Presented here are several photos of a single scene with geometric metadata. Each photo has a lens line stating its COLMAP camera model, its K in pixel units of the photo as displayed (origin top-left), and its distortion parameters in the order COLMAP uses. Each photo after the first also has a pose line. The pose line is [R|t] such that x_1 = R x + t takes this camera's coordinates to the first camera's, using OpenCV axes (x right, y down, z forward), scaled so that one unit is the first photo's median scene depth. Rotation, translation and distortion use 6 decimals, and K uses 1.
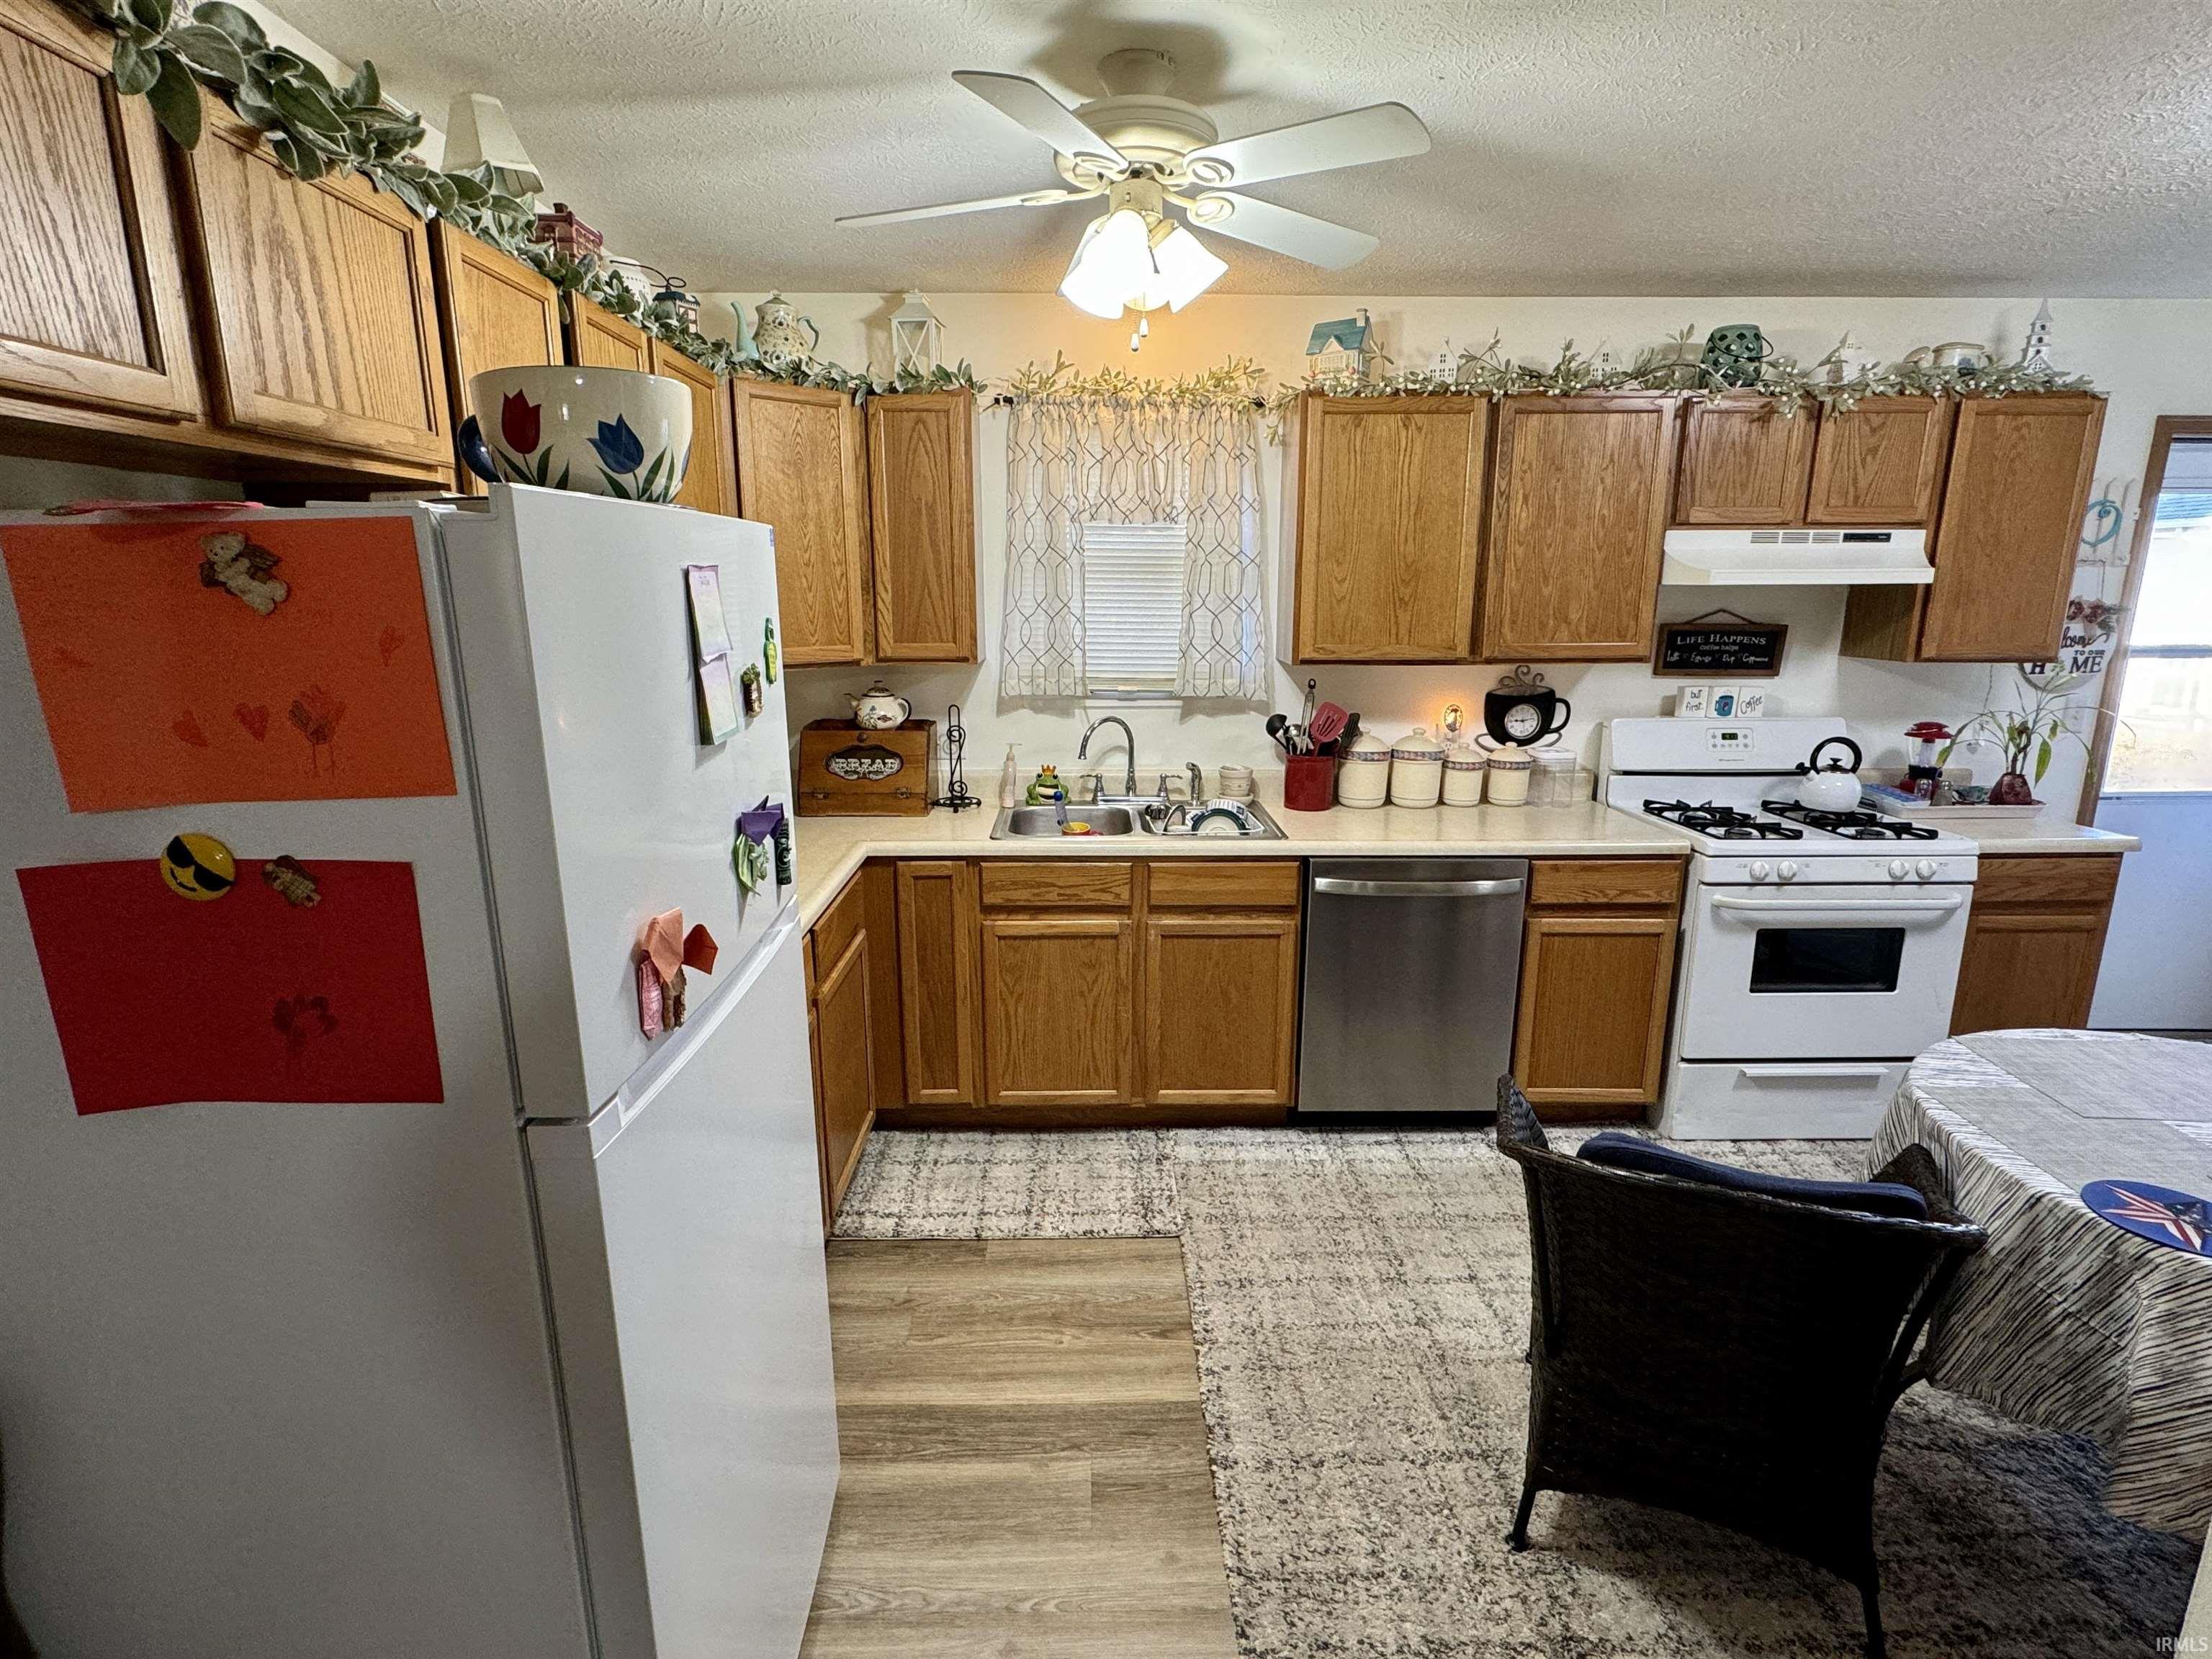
lens RADIAL K [[1080.3, 0, 1105.3], [0, 1080.3, 822.6], [0, 0, 1]] dist [-0.001698, 0.018189]
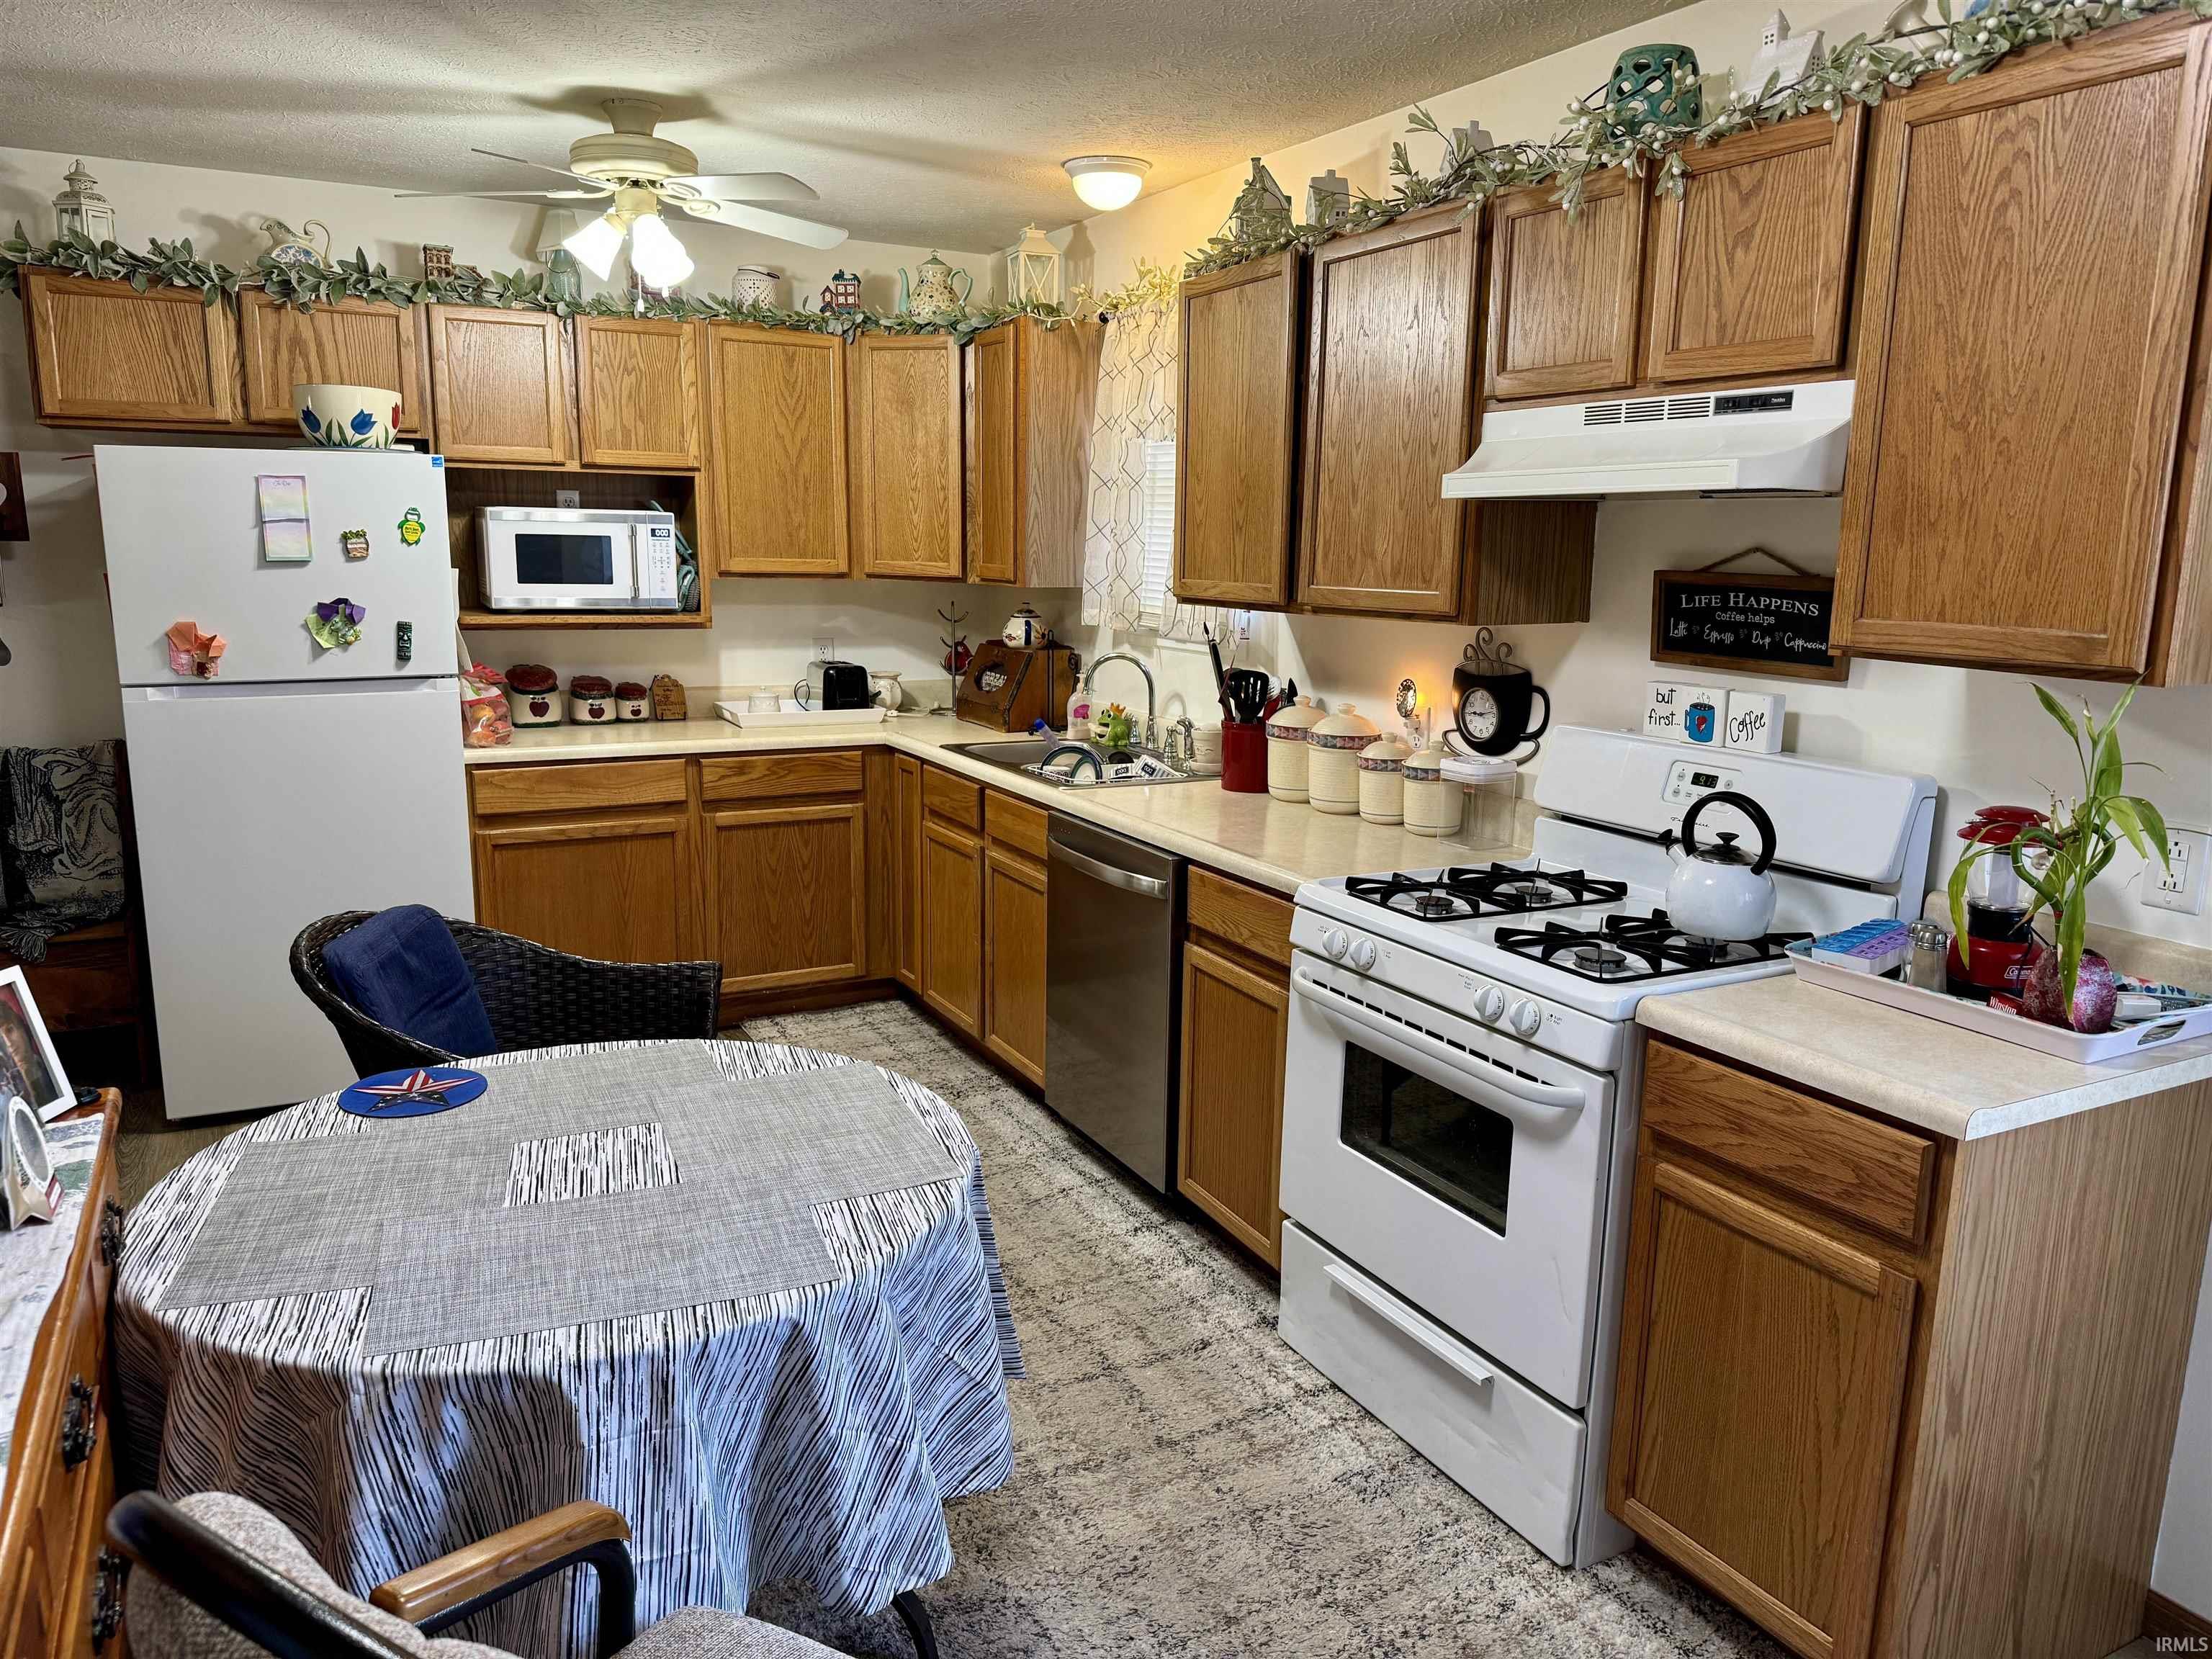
lens RADIAL K [[1544.4, 0, 1106.0], [0, 1544.4, 829.5], [0, 0, 1]] dist [0.084818, -0.061662]
pose [[0.447559, 0.174691, -0.877025, 1.267211], [-0.211770, 0.973542, 0.085846, -0.066341], [0.868818, 0.147306, 0.472712, 0.419305]]
